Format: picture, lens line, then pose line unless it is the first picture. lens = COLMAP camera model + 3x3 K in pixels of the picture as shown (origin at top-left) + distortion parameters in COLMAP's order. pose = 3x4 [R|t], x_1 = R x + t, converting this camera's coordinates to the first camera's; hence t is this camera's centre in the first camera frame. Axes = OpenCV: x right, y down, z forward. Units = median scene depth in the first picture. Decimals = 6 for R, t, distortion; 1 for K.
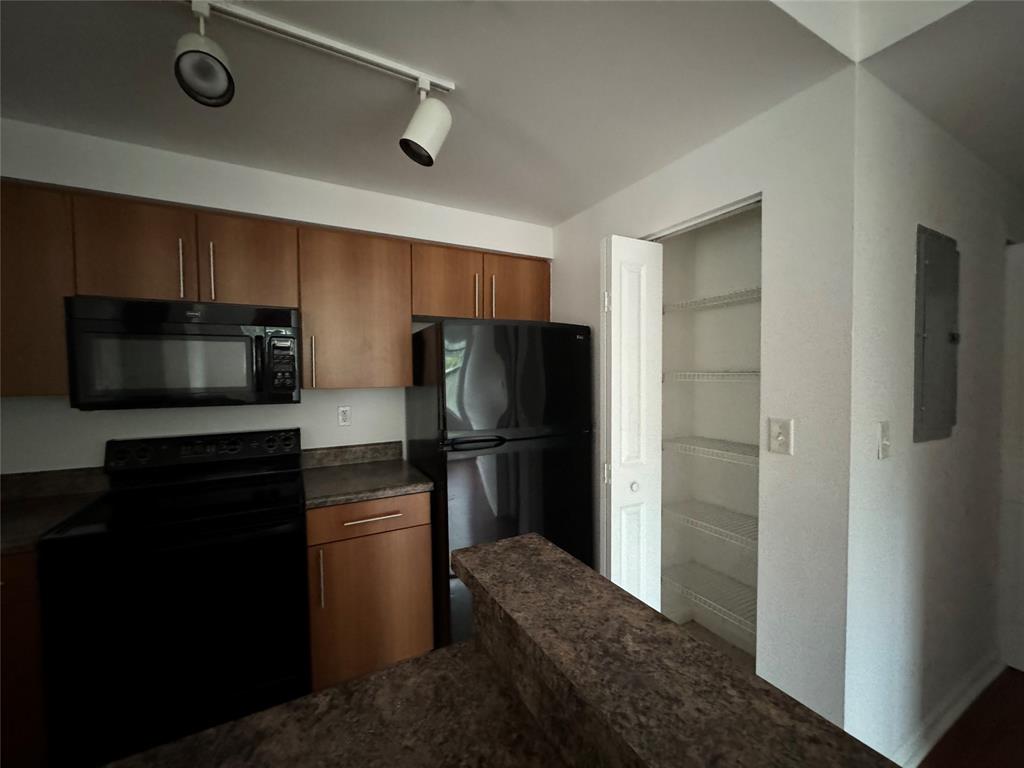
lens RADIAL K [[410.8, 0, 509.8], [0, 410.8, 383.8], [0, 0, 1]] dist [-0.003511, -0.000346]
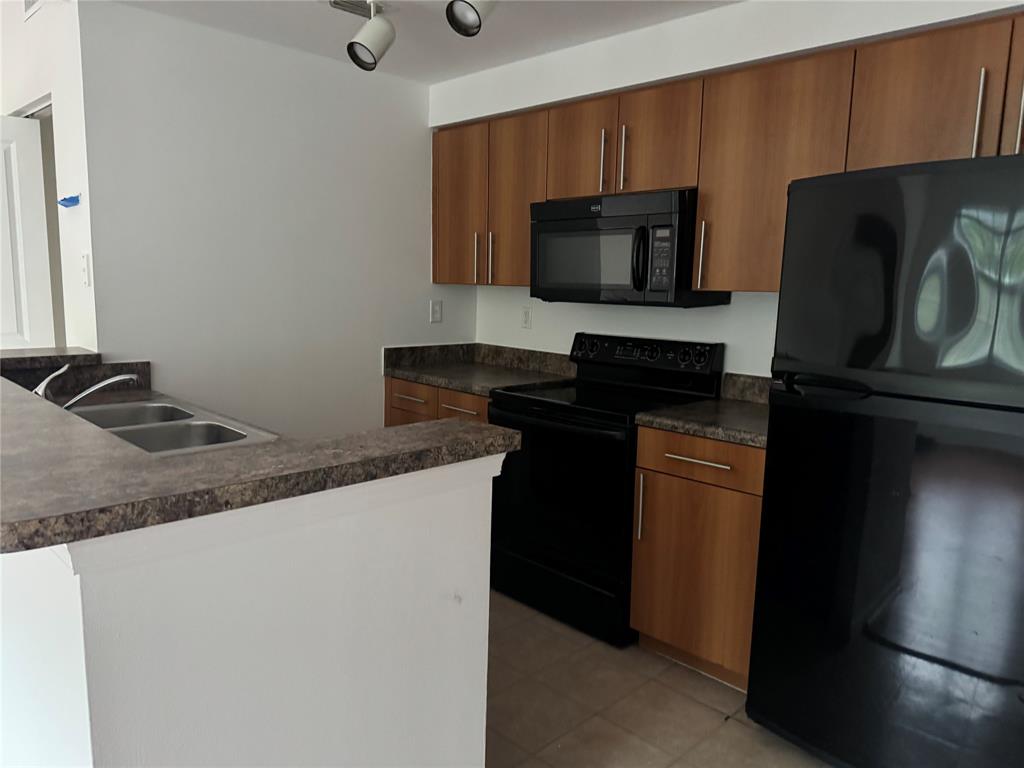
lens RADIAL K [[712.2, 0, 510.0], [0, 712.2, 391.6], [0, 0, 1]] dist [0.098661, -0.131861]
pose [[0.281211, 0.158751, -0.946424, 0.811757], [-0.056589, 0.987249, 0.148784, 0.020902], [0.957976, 0.011717, 0.286609, 0.272928]]
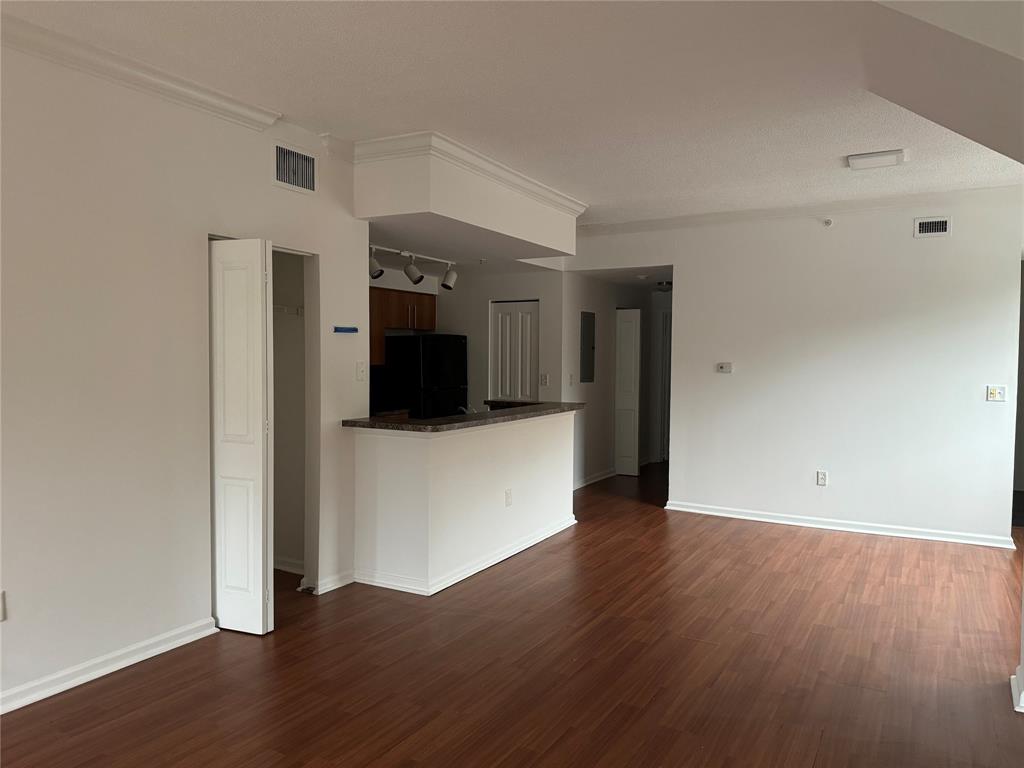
lens RADIAL K [[723.7, 0, 514.2], [0, 723.7, 379.5], [0, 0, 1]] dist [0.115511, -0.144494]
pose [[0.846259, -0.008773, 0.532699, -1.853471], [0.003627, 0.999936, 0.010707, 0.050411], [-0.532759, -0.007129, 0.846237, -2.655207]]
